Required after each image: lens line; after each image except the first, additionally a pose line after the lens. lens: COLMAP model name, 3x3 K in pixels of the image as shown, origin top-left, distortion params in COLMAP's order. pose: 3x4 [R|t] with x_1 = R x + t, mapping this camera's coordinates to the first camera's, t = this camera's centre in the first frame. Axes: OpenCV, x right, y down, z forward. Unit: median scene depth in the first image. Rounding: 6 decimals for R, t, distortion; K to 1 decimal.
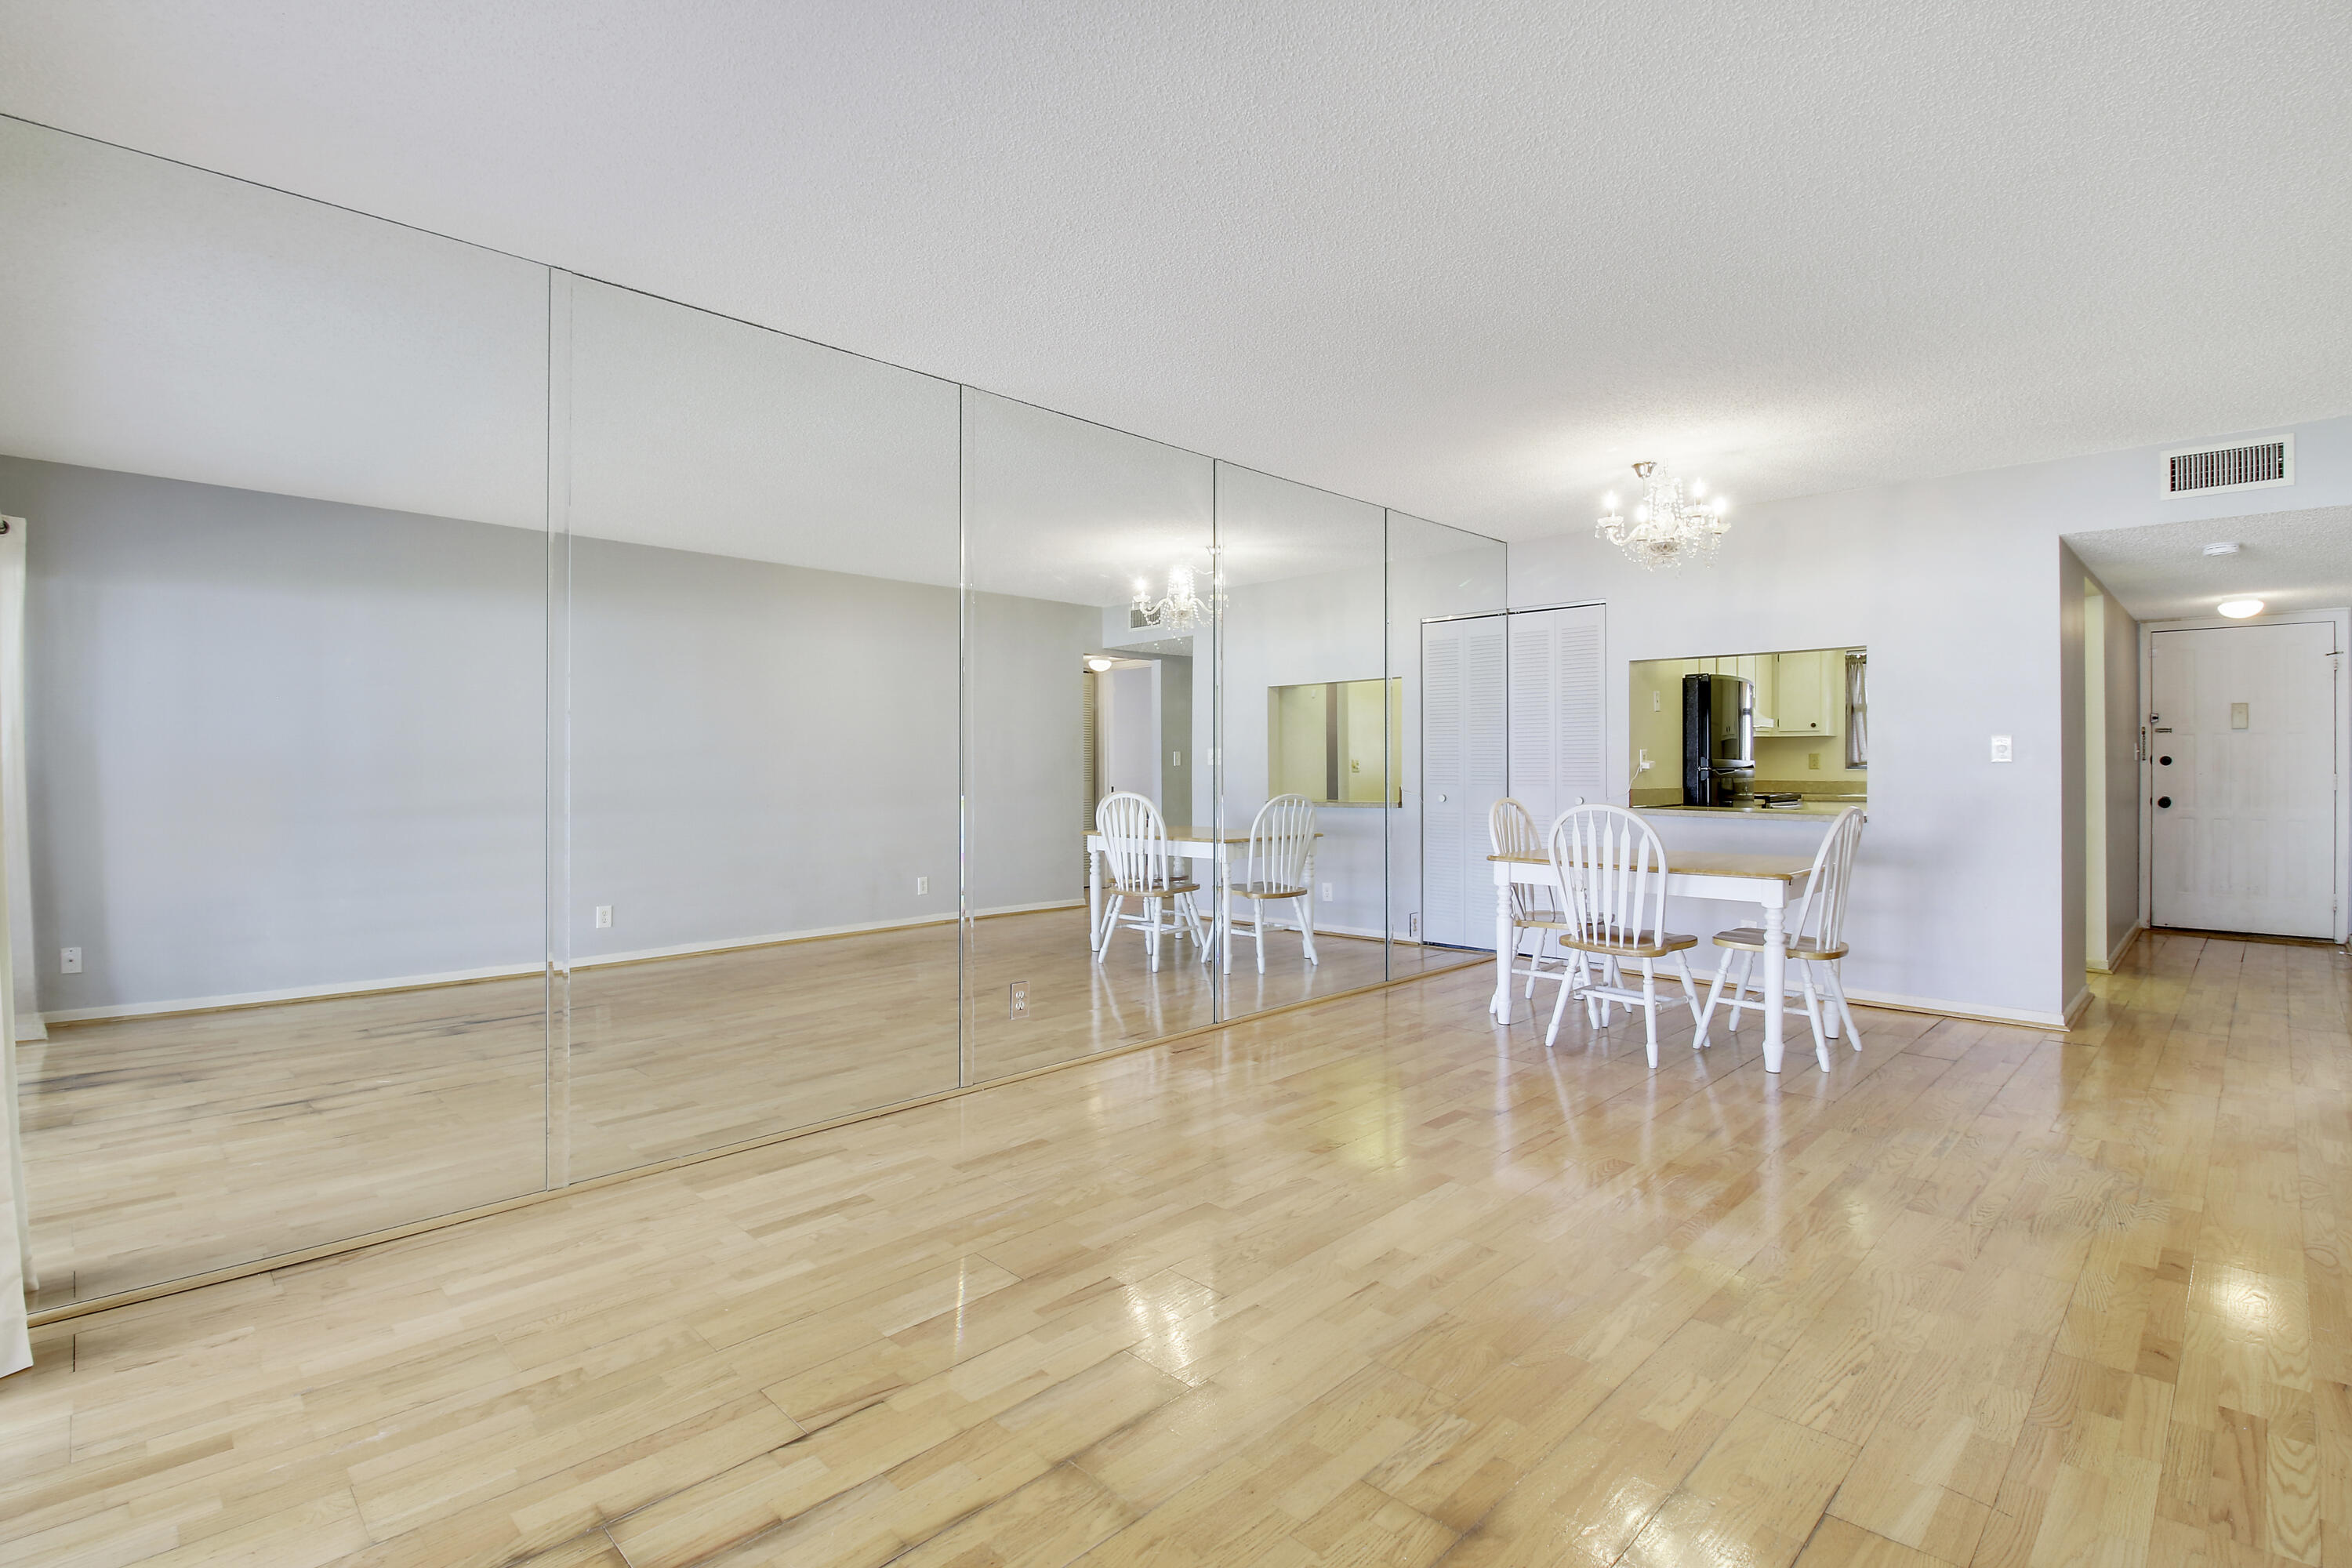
lens RADIAL K [[1072.5, 0, 1118.1], [0, 1072.5, 766.3], [0, 0, 1]] dist [-0.018256, -0.001064]
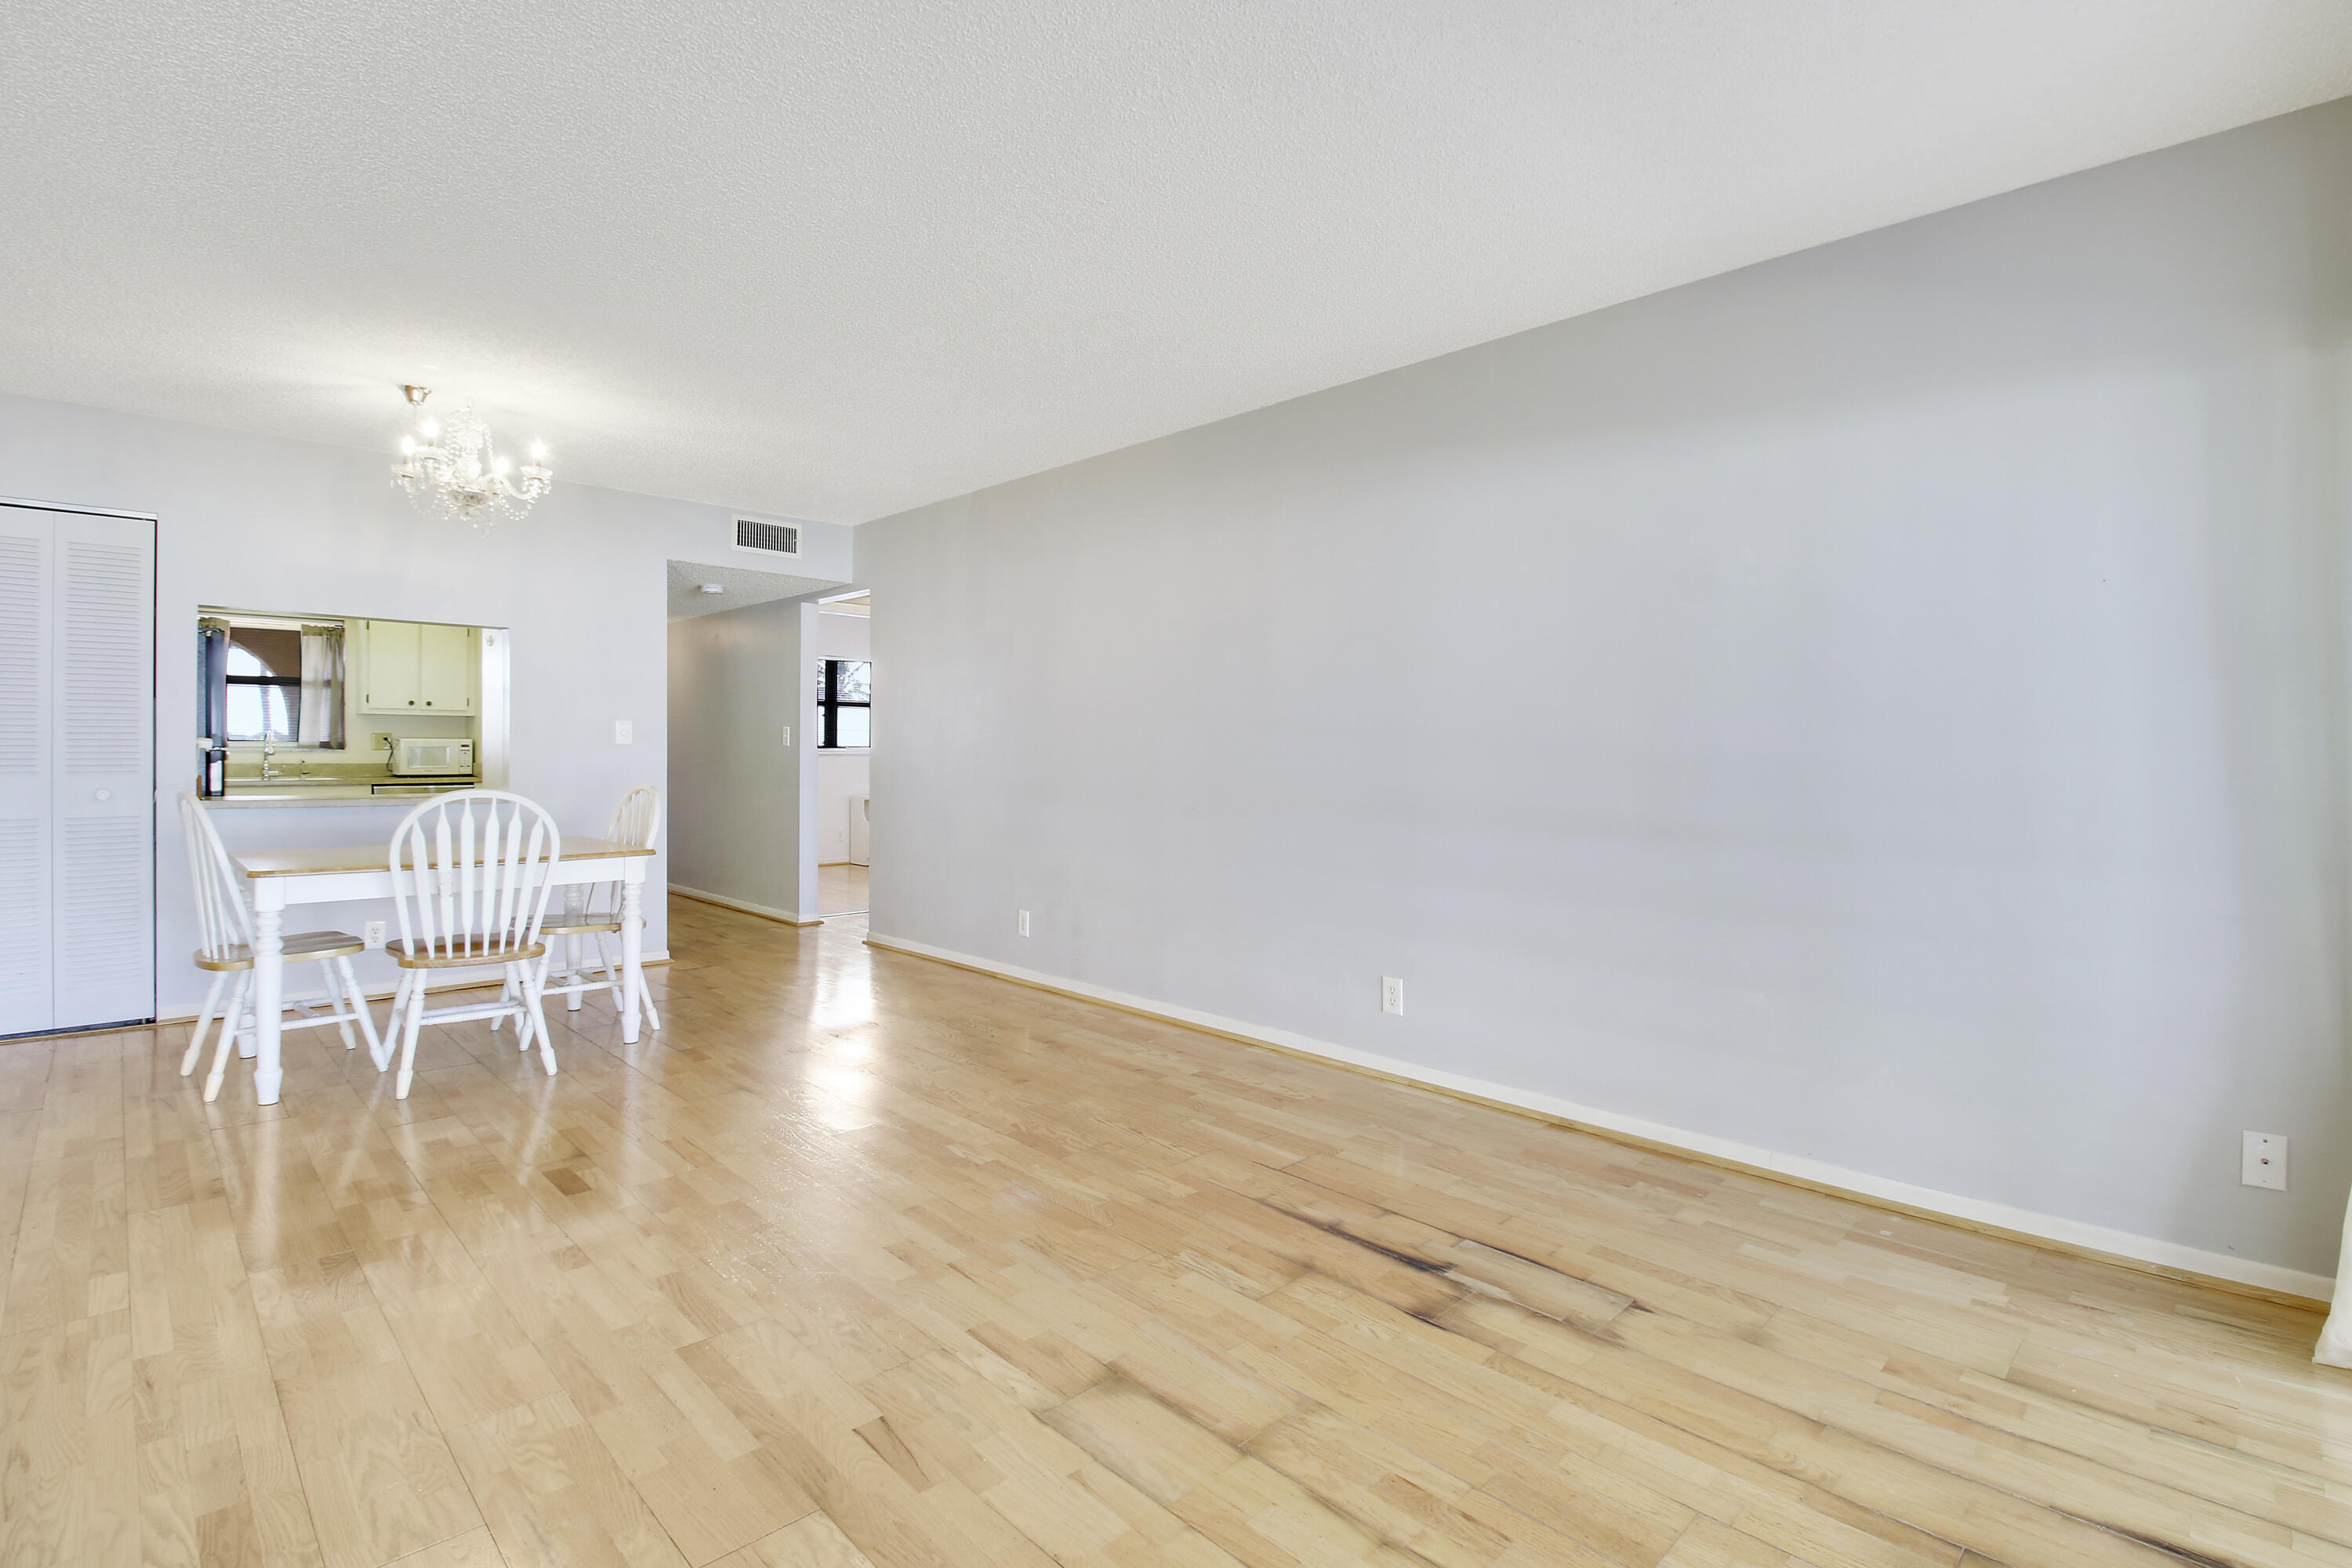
lens RADIAL K [[1137.8, 0, 1179.8], [0, 1137.8, 755.1], [0, 0, 1]] dist [-0.000511, -0.000165]
pose [[-0.023394, -0.002453, 0.999723, -0.792719], [-0.006335, 0.999977, 0.002306, 0.002919], [-0.999706, -0.006279, -0.023409, 0.775869]]
